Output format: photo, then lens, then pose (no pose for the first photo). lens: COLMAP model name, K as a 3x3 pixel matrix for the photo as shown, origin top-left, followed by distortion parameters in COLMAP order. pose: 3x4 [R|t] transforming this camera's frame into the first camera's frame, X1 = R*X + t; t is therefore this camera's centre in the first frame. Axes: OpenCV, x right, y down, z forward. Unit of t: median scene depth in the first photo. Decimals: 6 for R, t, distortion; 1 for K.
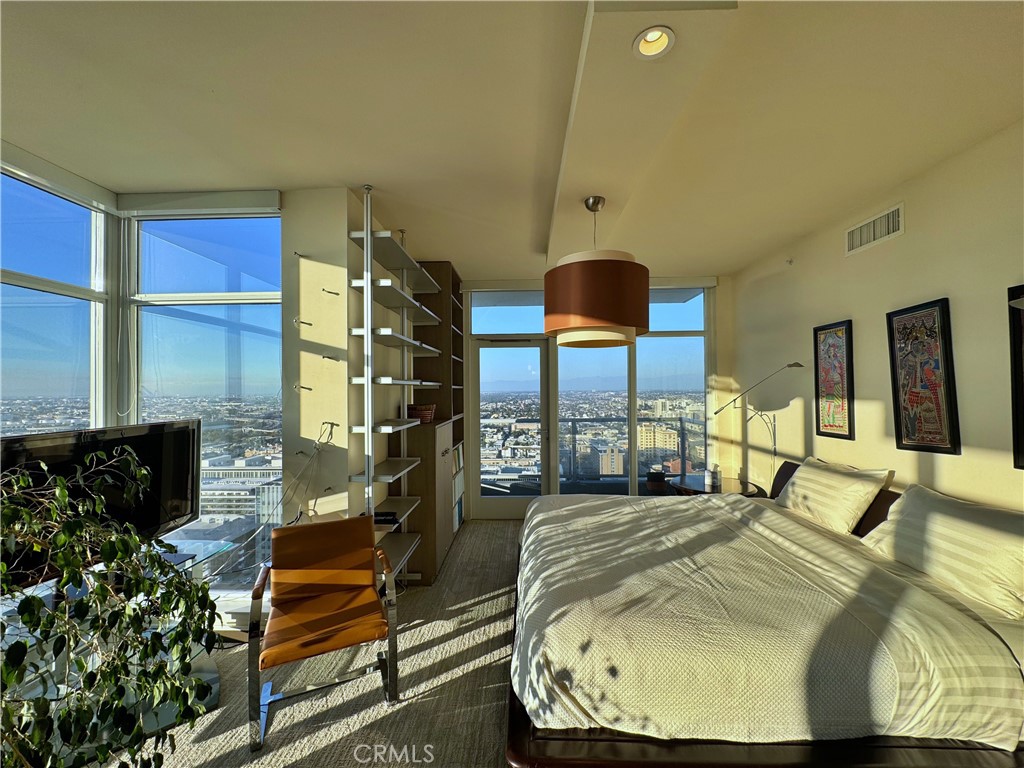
lens RADIAL K [[410.9, 0, 515.5], [0, 410.9, 383.9], [0, 0, 1]] dist [-0.005944, 0.001018]
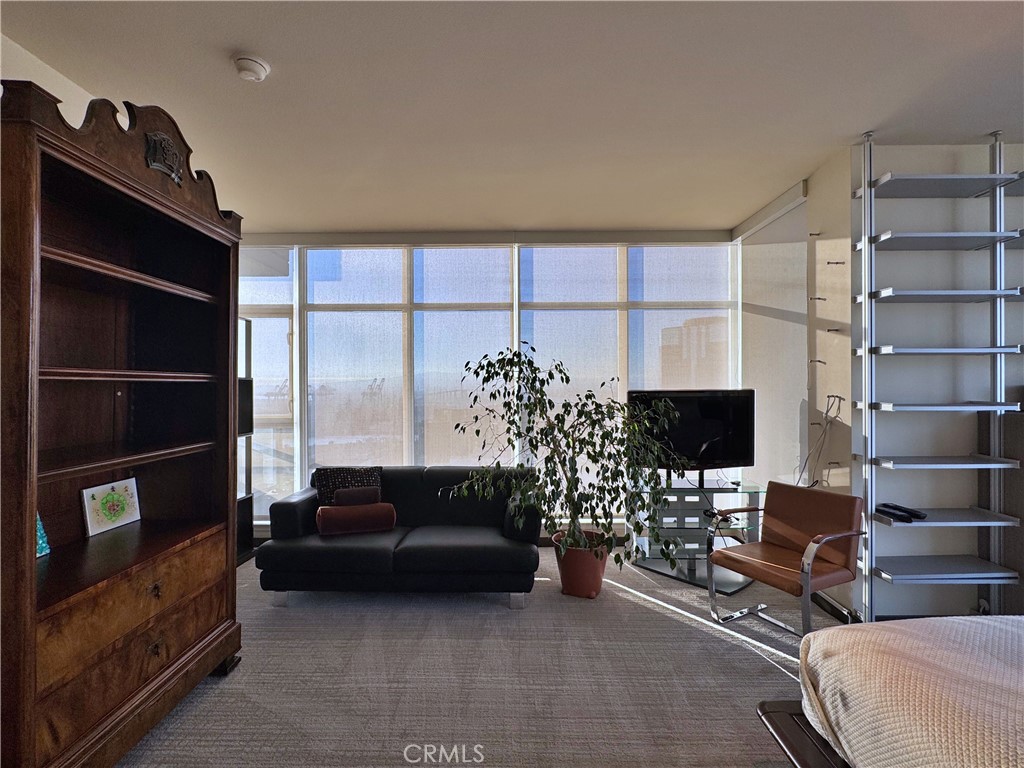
lens RADIAL K [[473.8, 0, 510.7], [0, 473.8, 387.0], [0, 0, 1]] dist [-0.004376, 0.000543]
pose [[0.024104, 0.015077, -0.999596, 0.657832], [0.018332, 0.999711, 0.015521, 0.039602], [0.999541, -0.018699, 0.023820, 0.192090]]
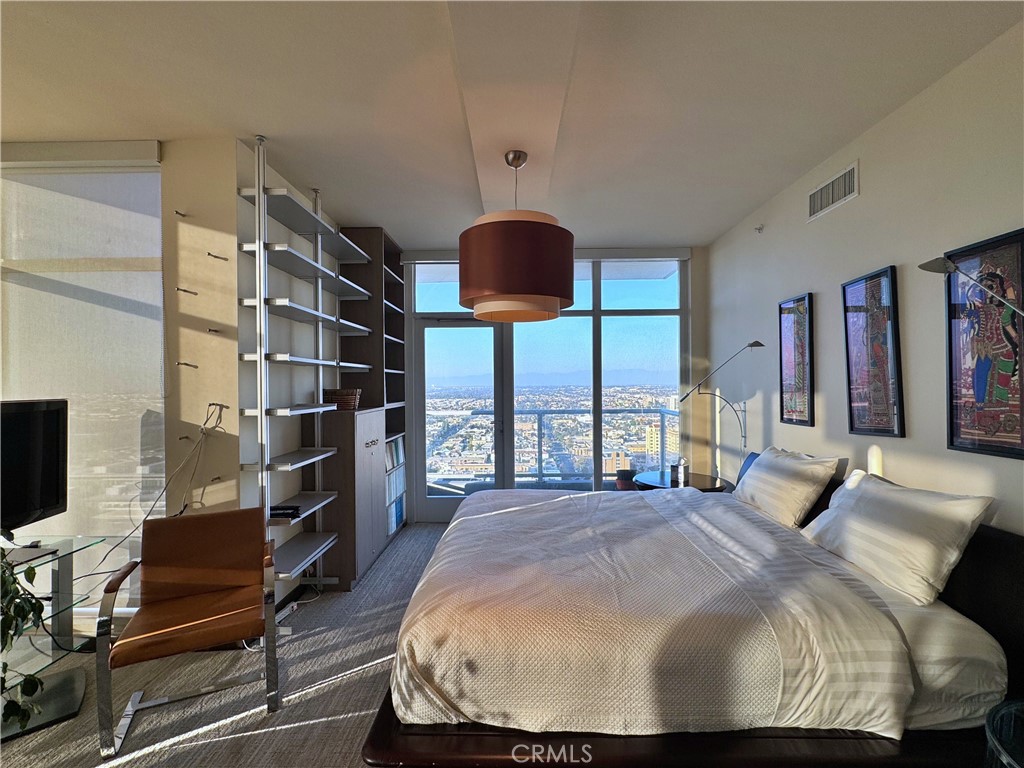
lens RADIAL K [[473.8, 0, 516.2], [0, 473.8, 384.8], [0, 0, 1]] dist [-0.004376, 0.000543]
pose [[0.999812, 0.001125, 0.019352, 0.172800], [-0.001417, 0.999885, 0.015085, 0.035716], [-0.019332, -0.015110, 0.999699, -0.035597]]
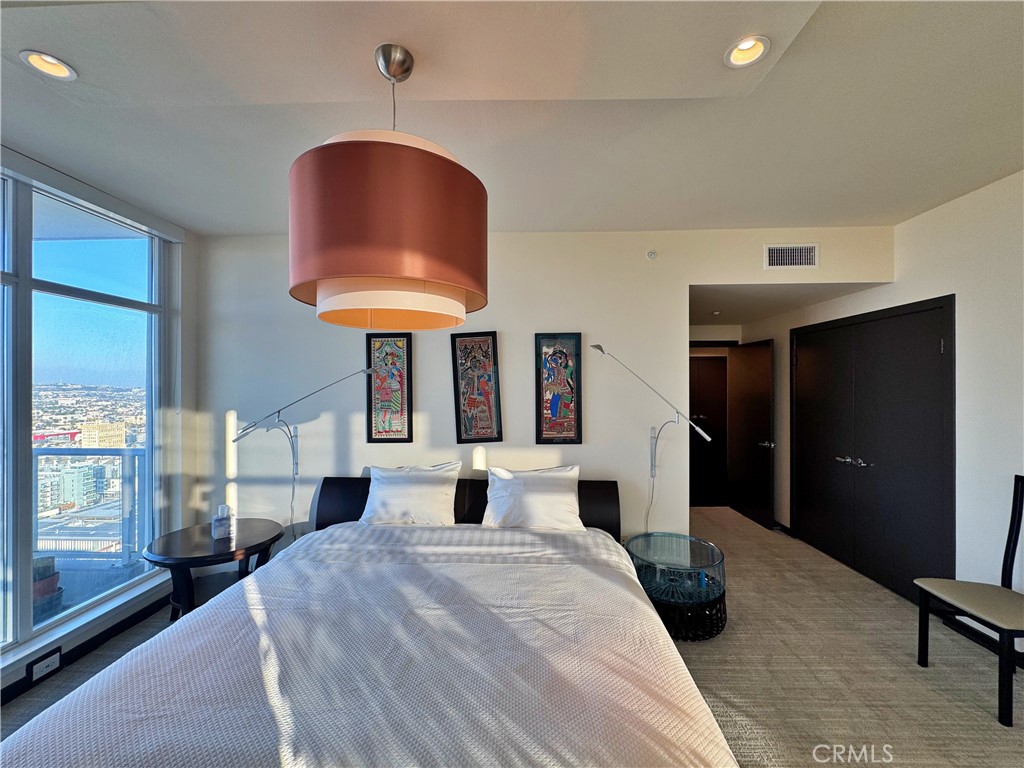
lens RADIAL K [[410.9, 0, 508.3], [0, 410.9, 391.4], [0, 0, 1]] dist [-0.005944, 0.001018]
pose [[0.007765, 0.019650, 0.999777, -0.321630], [-0.012722, 0.999728, -0.019551, 0.021869], [-0.999889, -0.012568, 0.008013, 0.845271]]
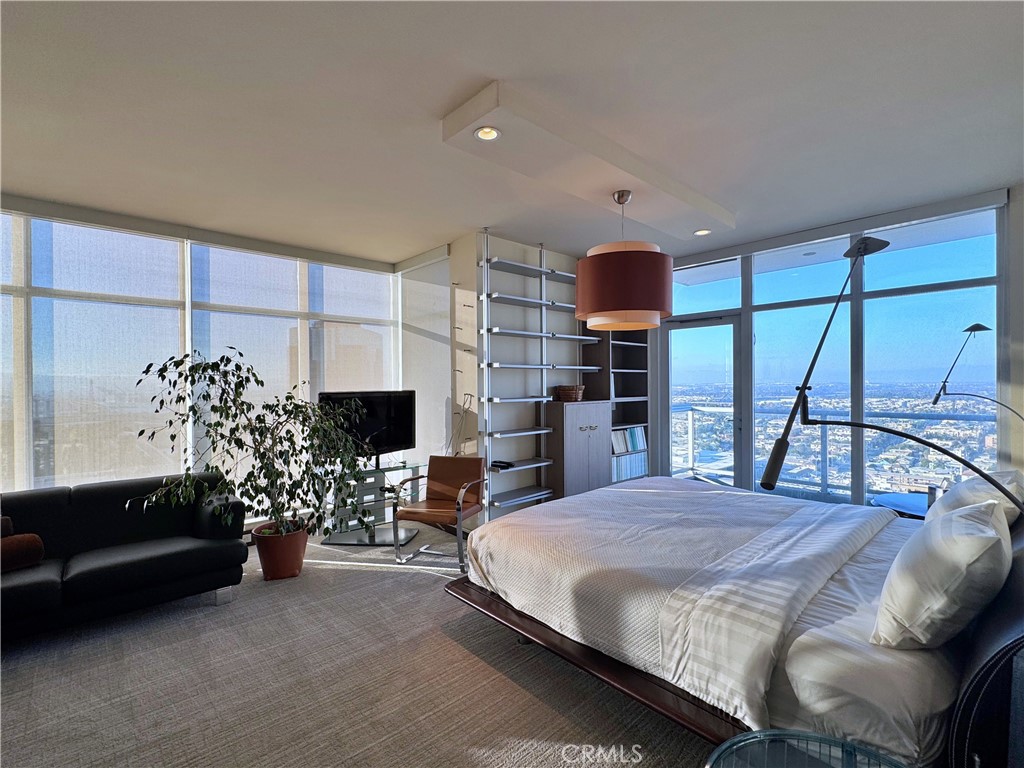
lens RADIAL K [[473.8, 0, 515.1], [0, 473.8, 387.2], [0, 0, 1]] dist [-0.004376, 0.000543]
pose [[0.701213, 0.009083, -0.712894, 0.884554], [0.011118, 0.999658, 0.023672, 0.029891], [0.712866, -0.024525, 0.700872, -0.084223]]
